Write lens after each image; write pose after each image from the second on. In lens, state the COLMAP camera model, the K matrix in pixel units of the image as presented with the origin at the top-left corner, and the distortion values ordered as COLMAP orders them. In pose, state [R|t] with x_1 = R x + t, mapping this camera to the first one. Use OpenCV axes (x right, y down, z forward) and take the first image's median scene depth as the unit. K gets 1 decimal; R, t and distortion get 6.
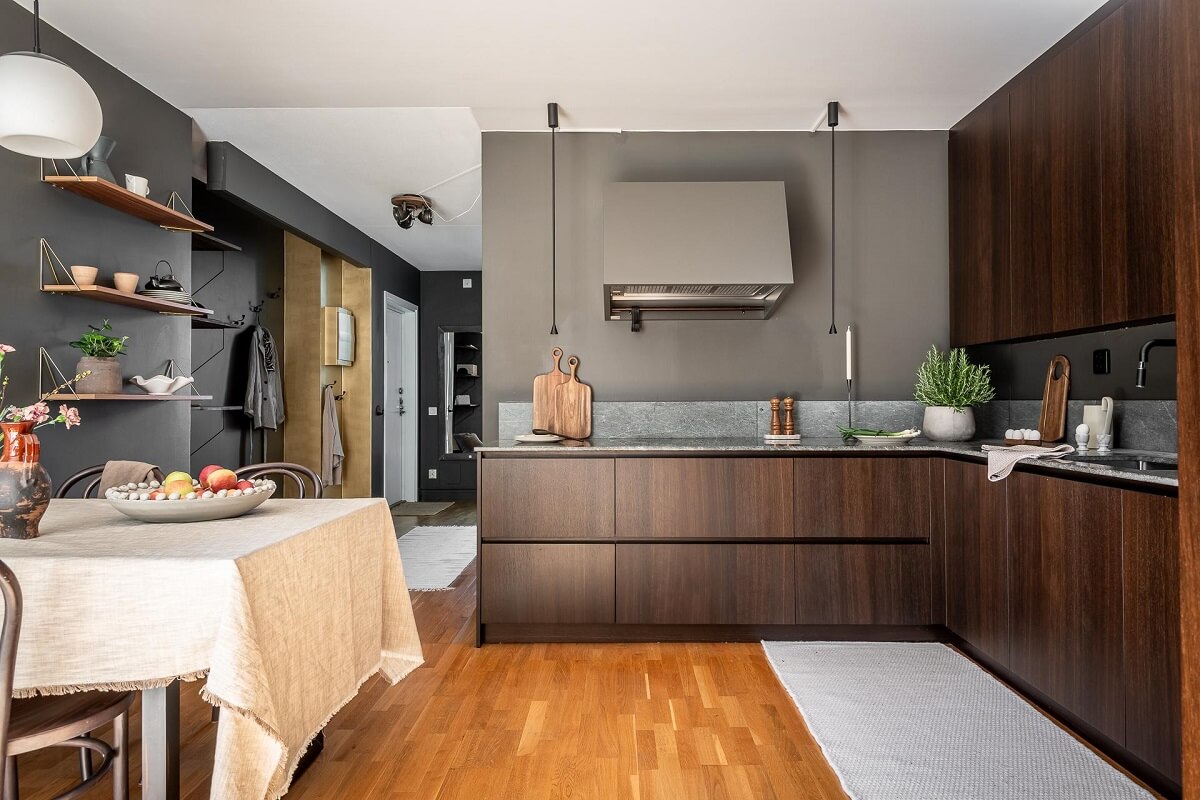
lens RADIAL K [[732.1, 0, 600.2], [0, 732.1, 399.6], [0, 0, 1]] dist [0.030143, -0.004579]
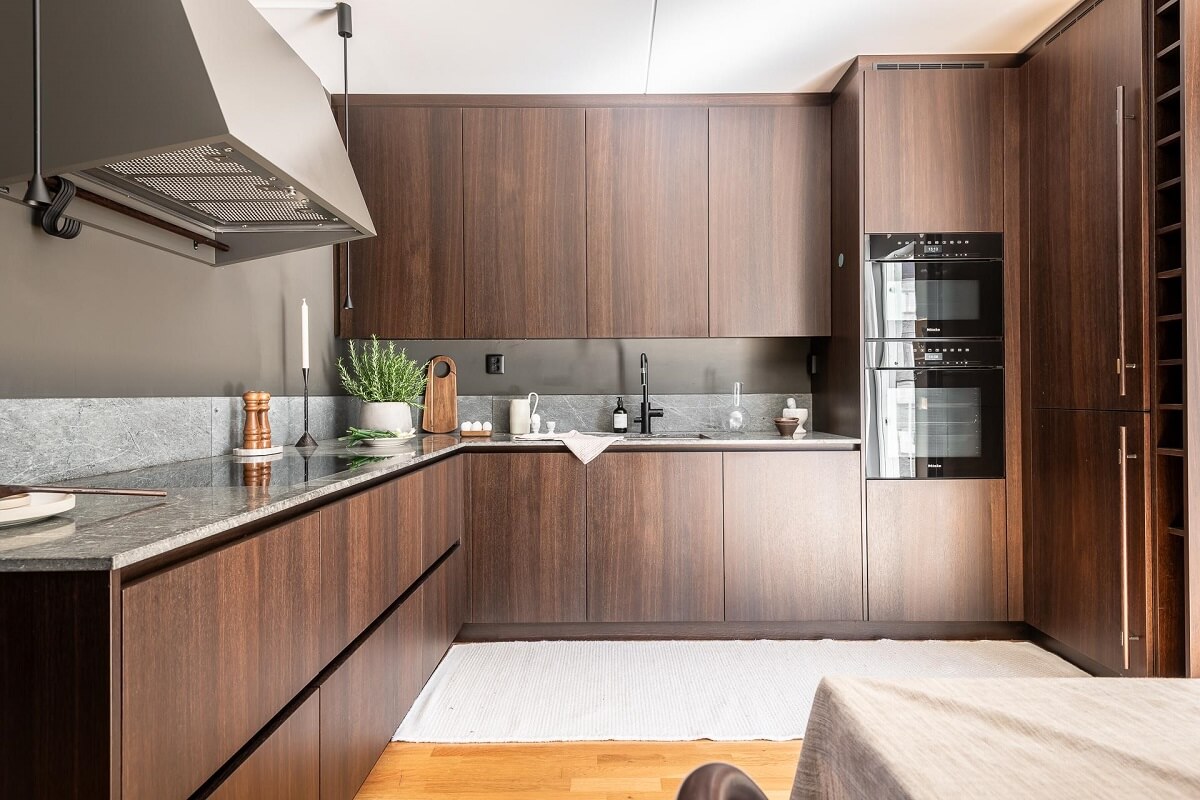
lens RADIAL K [[690.0, 0, 601.8], [0, 690.0, 392.8], [0, 0, 1]] dist [0.024719, -0.001062]
pose [[-0.025172, 0.005175, 0.999670, -0.350122], [0.004259, 0.999978, -0.005069, 0.002423], [-0.999674, 0.004130, -0.025193, 0.632408]]
